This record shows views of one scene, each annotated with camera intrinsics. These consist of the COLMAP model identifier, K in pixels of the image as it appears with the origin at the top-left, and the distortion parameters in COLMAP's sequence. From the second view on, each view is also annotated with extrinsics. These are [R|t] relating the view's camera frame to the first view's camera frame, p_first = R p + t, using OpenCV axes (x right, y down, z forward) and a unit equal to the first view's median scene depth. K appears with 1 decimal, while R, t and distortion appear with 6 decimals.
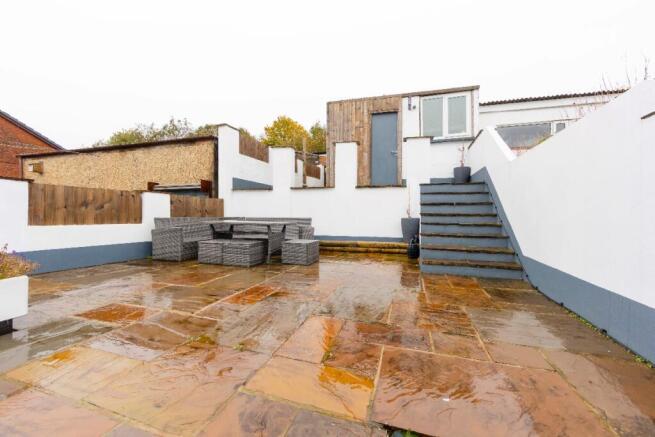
lens RADIAL K [[257.4, 0, 329.2], [0, 257.4, 216.2], [0, 0, 1]] dist [0.000483, 0.000057]
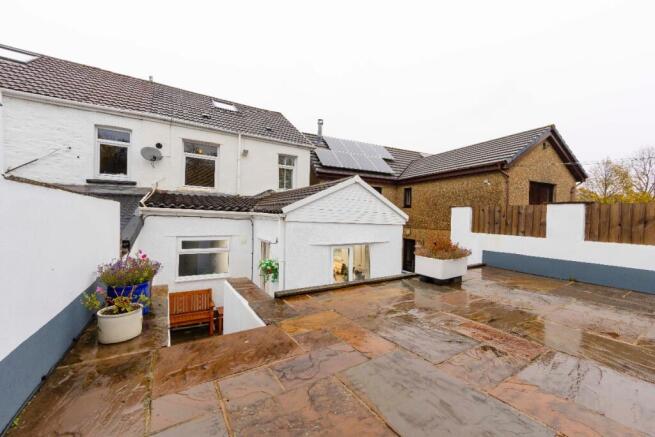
lens RADIAL K [[257.4, 0, 329.2], [0, 257.4, 216.2], [0, 0, 1]] dist [0.000483, 0.000057]
pose [[-0.633890, -0.023677, -0.773061, 0.254052], [-0.023495, 0.999660, -0.011353, -0.018171], [0.773066, 0.010966, -0.634231, 0.438593]]
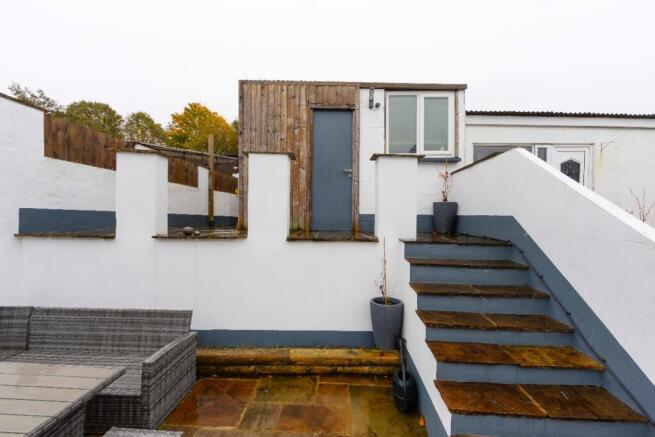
lens RADIAL K [[257.4, 0, 329.2], [0, 257.4, 216.2], [0, 0, 1]] dist [0.000483, 0.000057]
pose [[0.963114, 0.007113, 0.269000, 0.037598], [-0.007976, 0.999966, 0.002116, -0.144483], [-0.268976, -0.004184, 0.963138, 0.408911]]
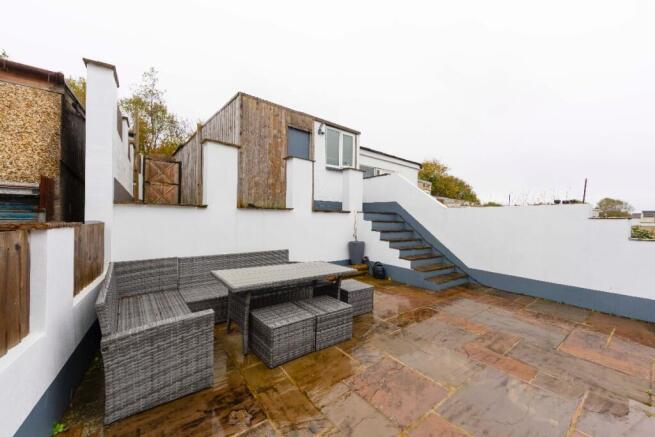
lens RADIAL K [[261.3, 0, 324.8], [0, 261.3, 218.0], [0, 0, 1]] dist [0.000634, 0.000305]
pose [[0.570242, 0.004755, 0.821463, -0.558881], [-0.008432, 0.999964, 0.000065, -0.077956], [-0.821434, -0.006963, 0.570261, 0.387814]]
